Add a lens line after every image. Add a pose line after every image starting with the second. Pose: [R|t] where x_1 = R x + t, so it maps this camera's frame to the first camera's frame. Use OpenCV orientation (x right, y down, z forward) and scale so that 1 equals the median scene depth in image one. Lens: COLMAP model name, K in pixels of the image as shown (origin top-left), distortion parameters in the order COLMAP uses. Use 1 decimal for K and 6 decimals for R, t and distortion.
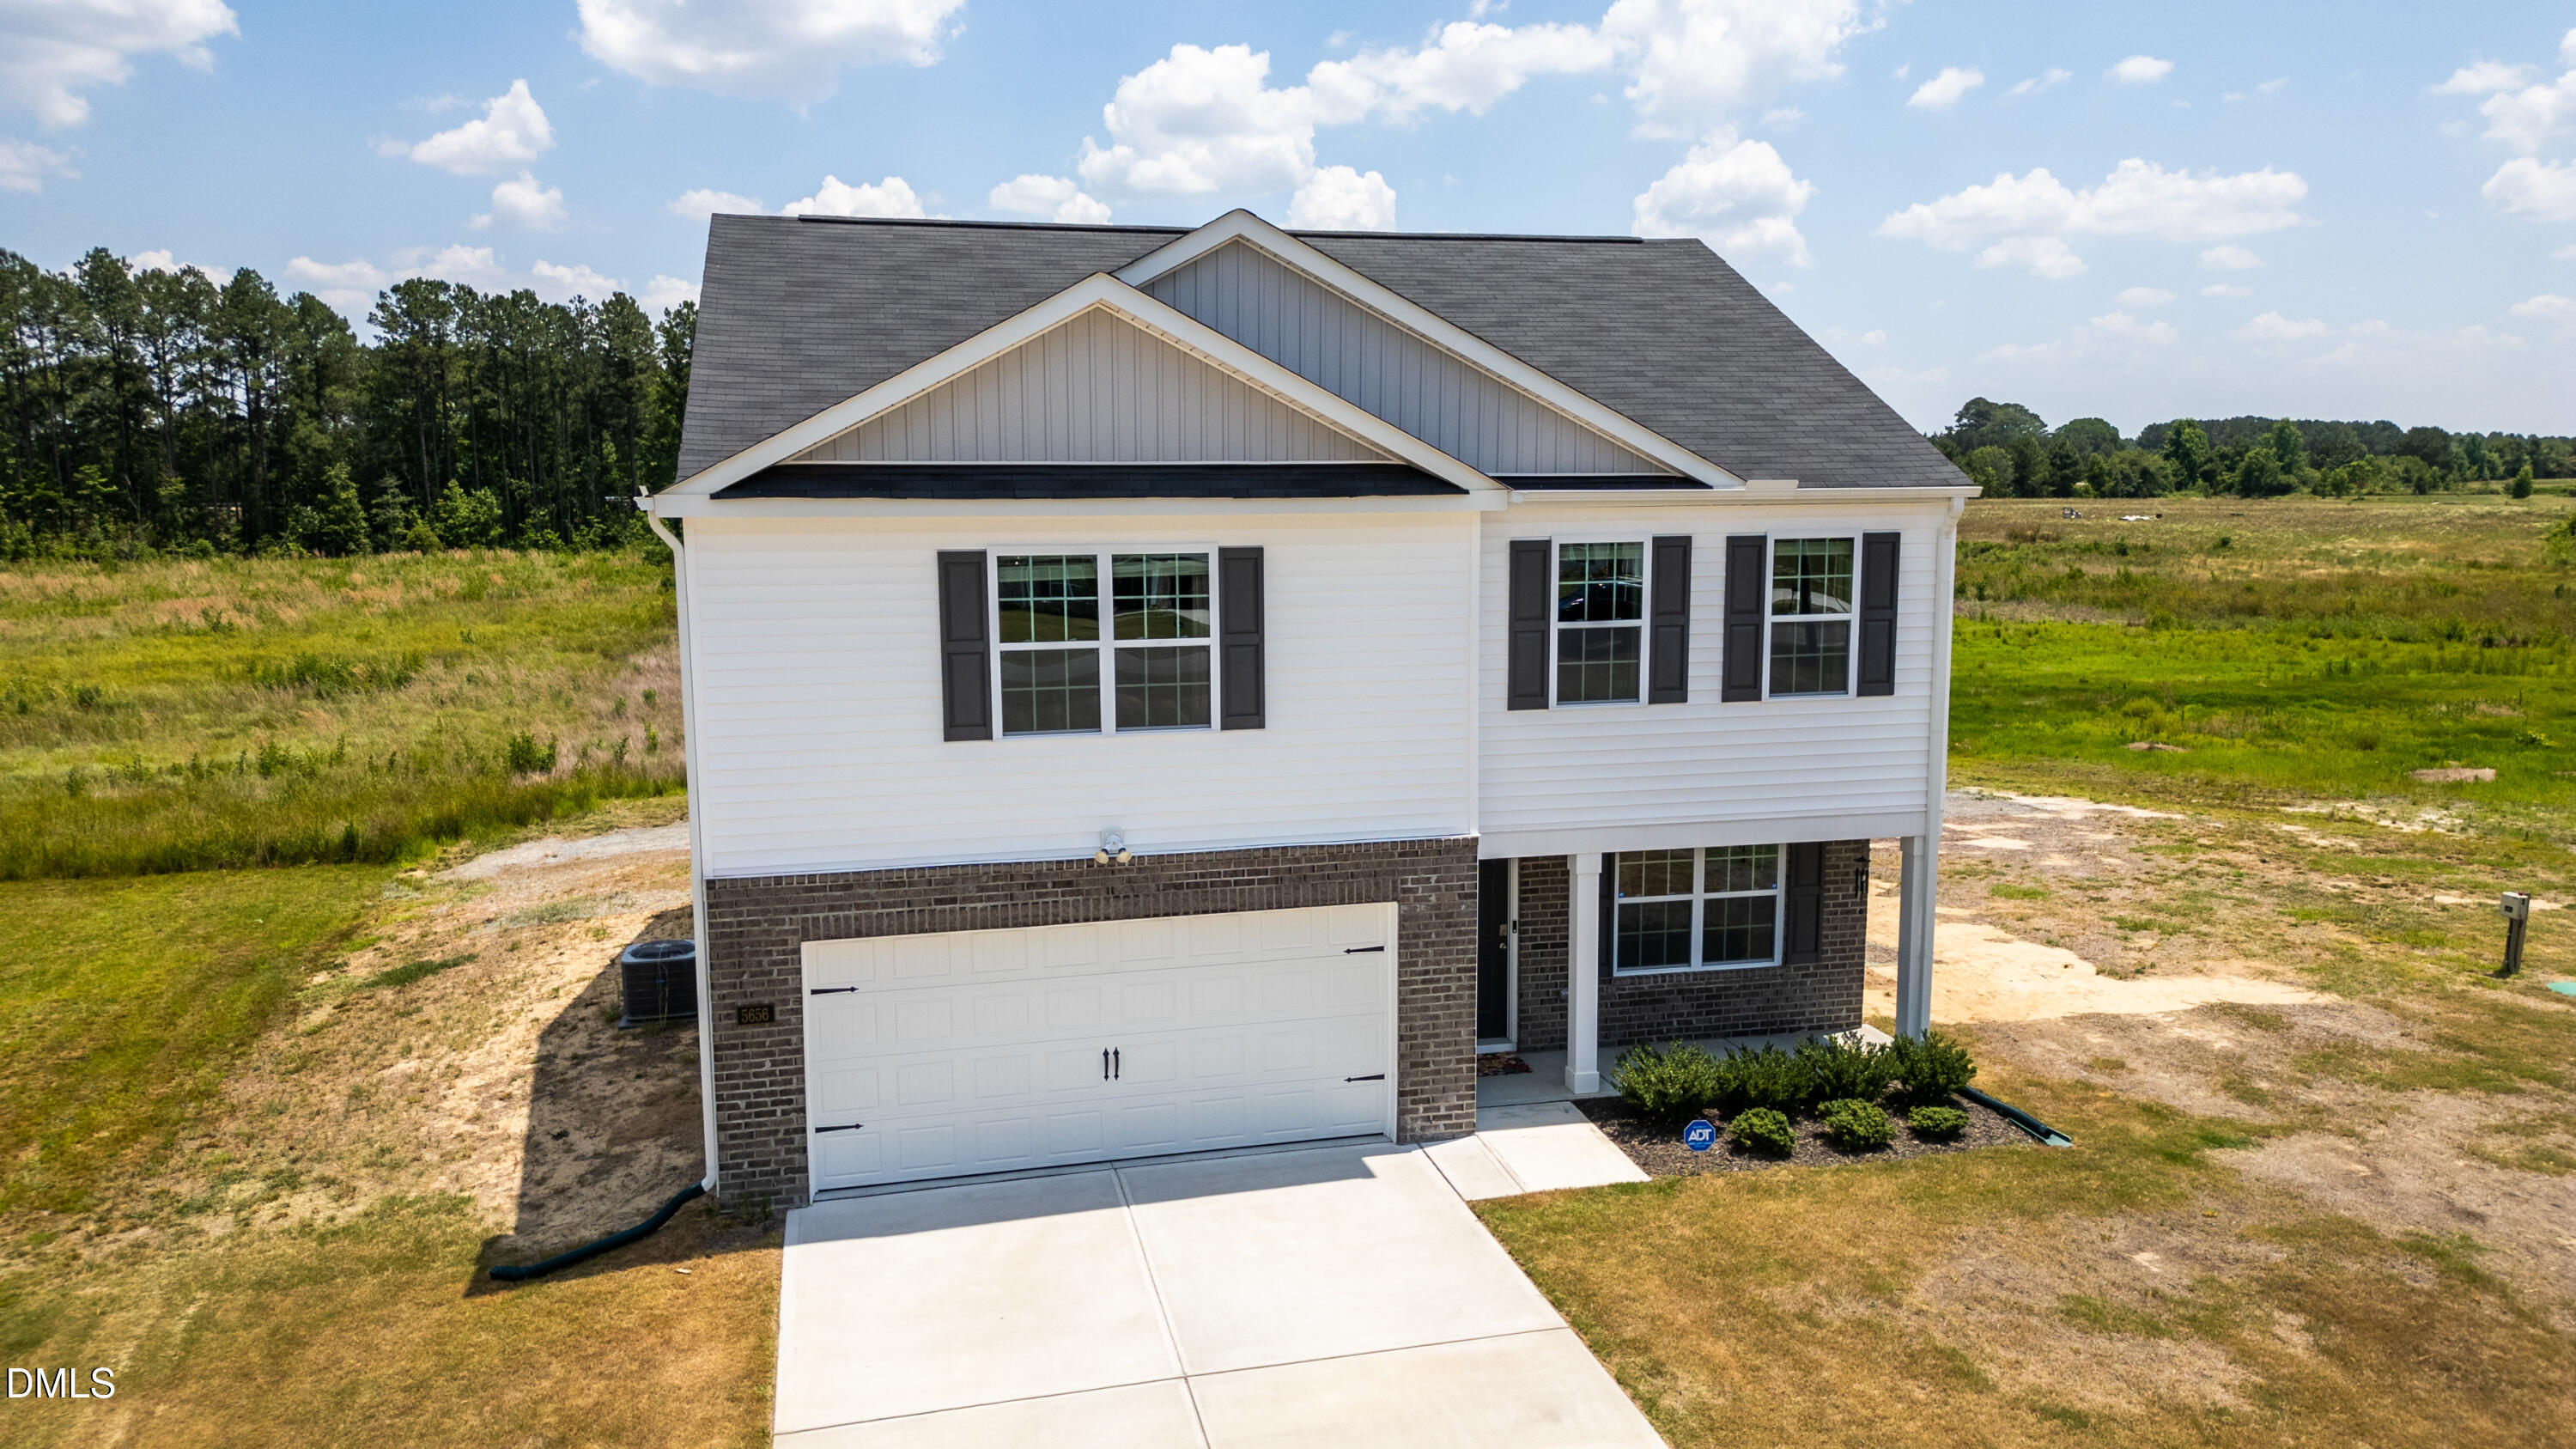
lens RADIAL K [[1801.6, 0, 1279.6], [0, 1801.6, 727.2], [0, 0, 1]] dist [0.069866, -0.069178]
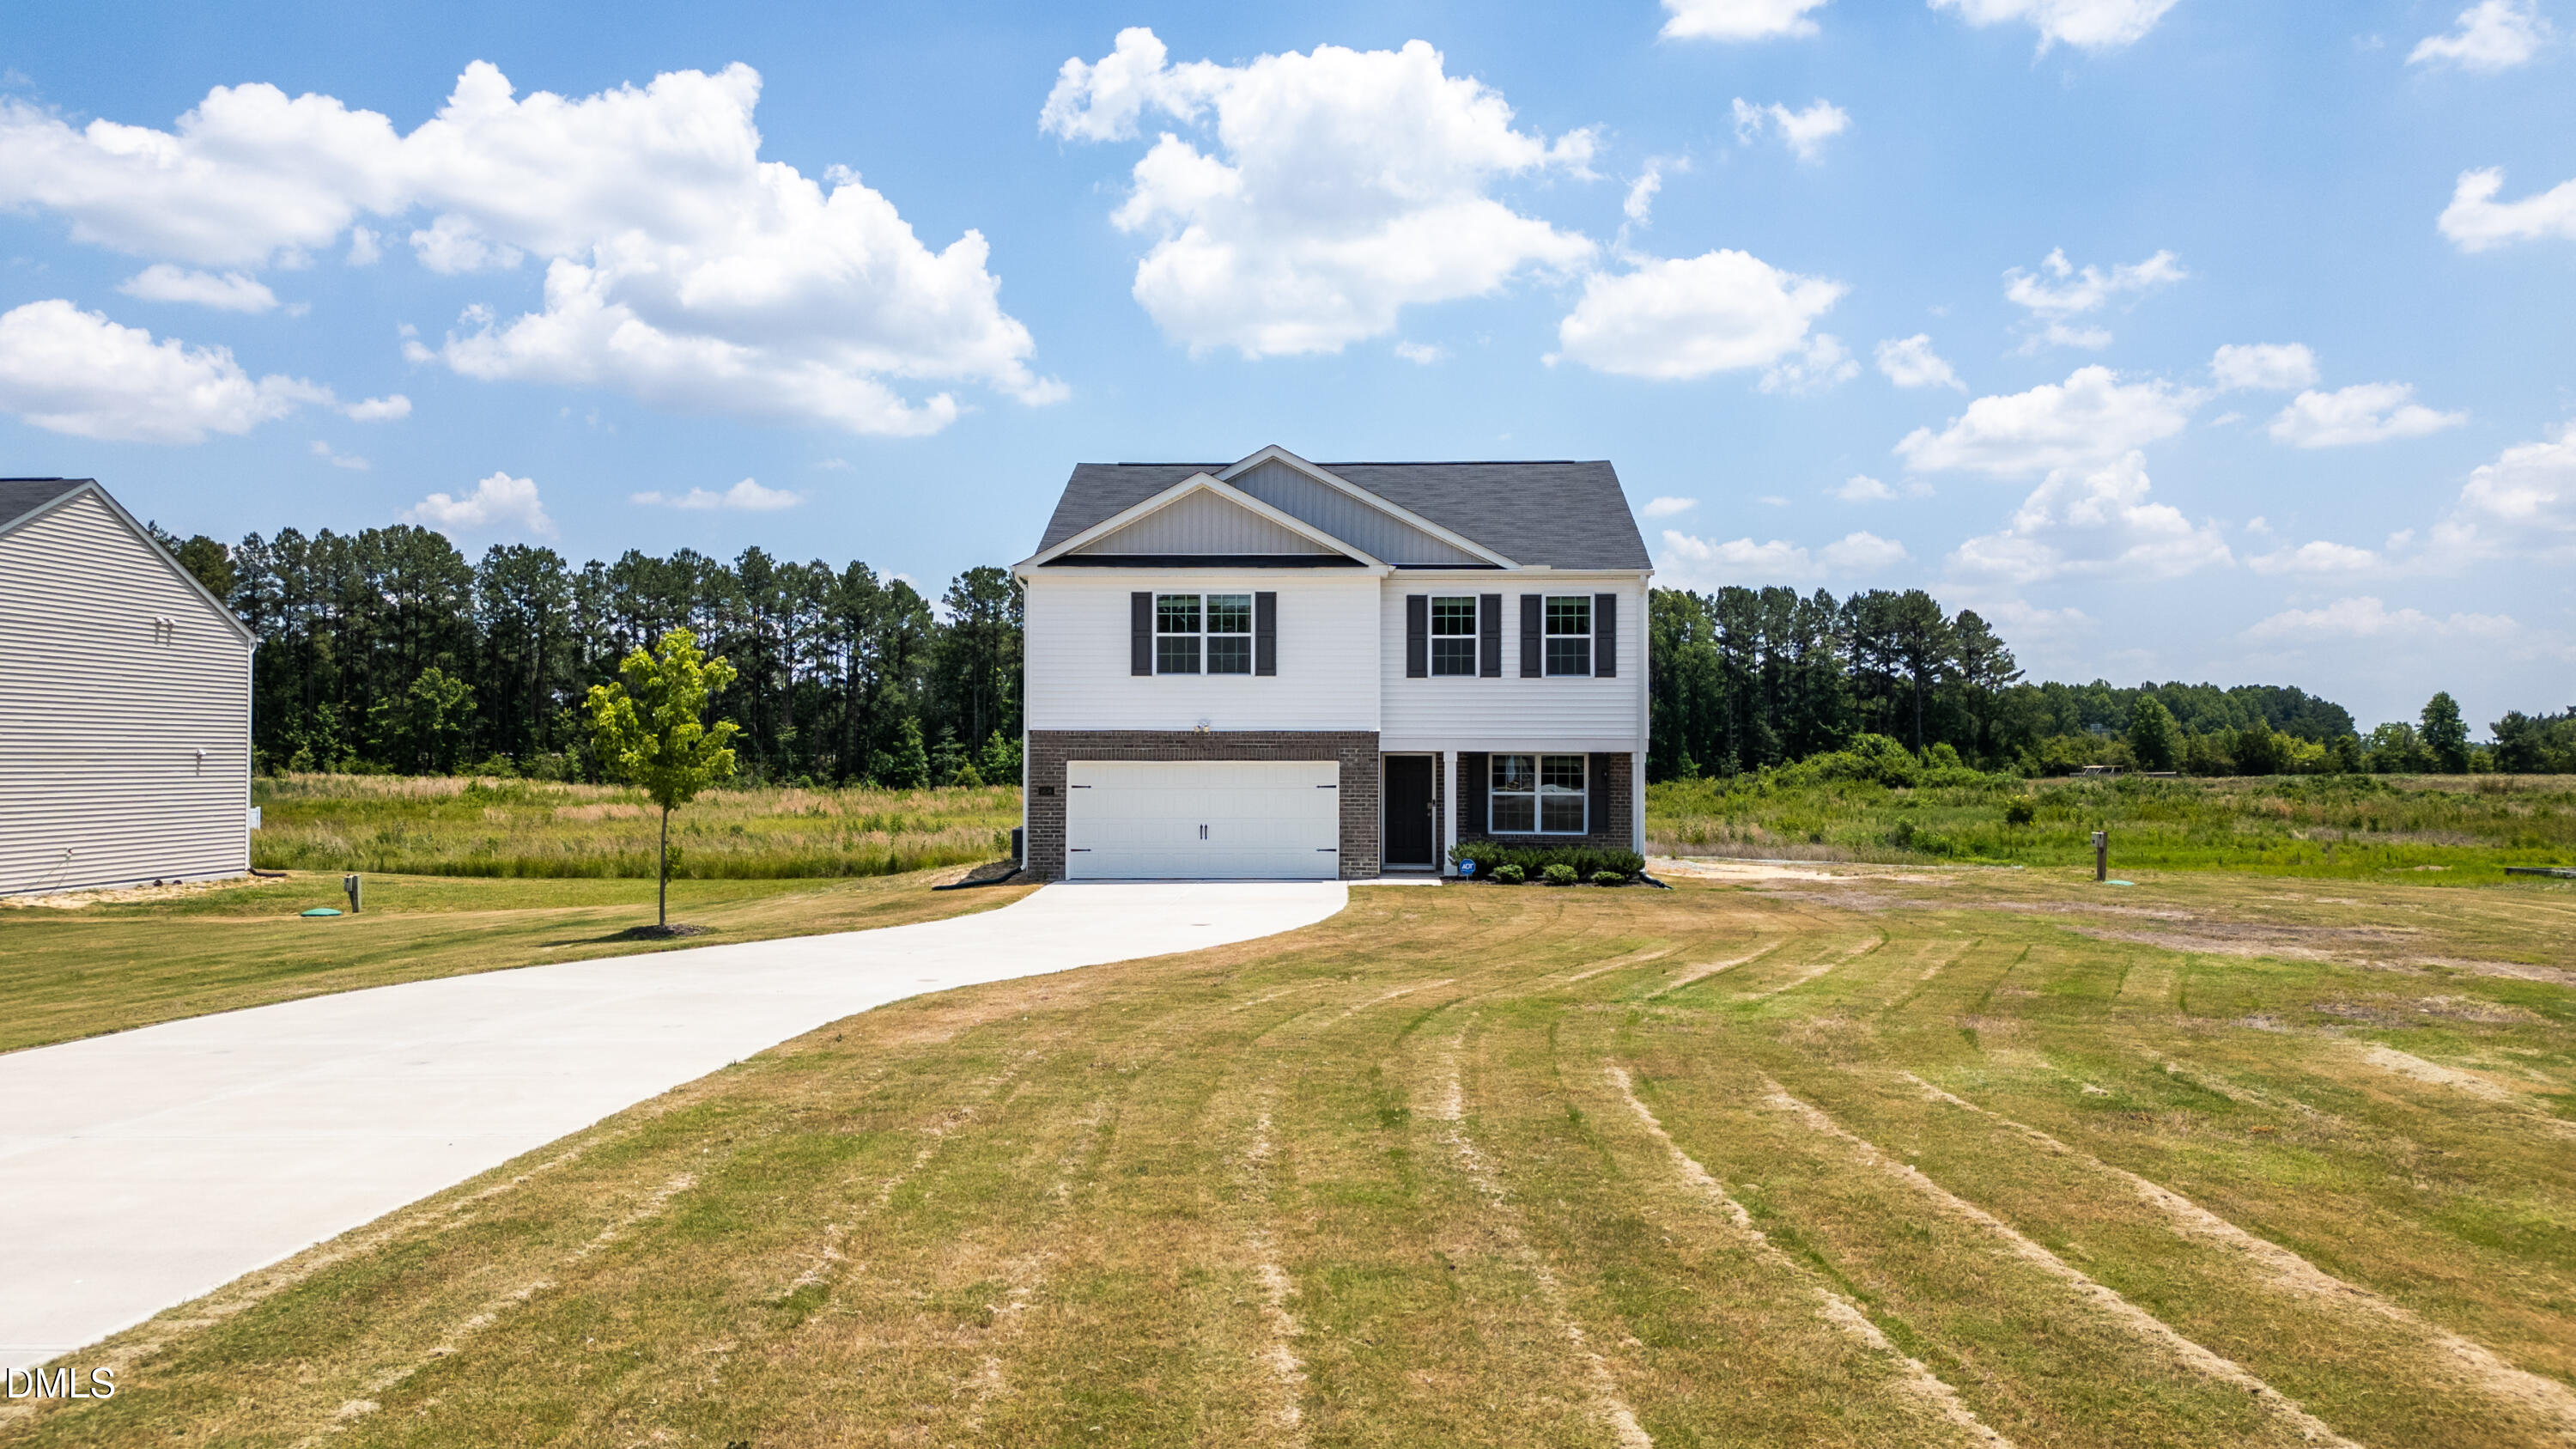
lens RADIAL K [[1824.4, 0, 1297.9], [0, 1824.4, 671.2], [0, 0, 1]] dist [0.038673, -0.004668]
pose [[0.965436, -0.004090, -0.260609, 0.106850], [-0.044040, 0.982940, -0.178574, 0.070077], [0.256893, 0.183879, 0.948786, -0.194986]]
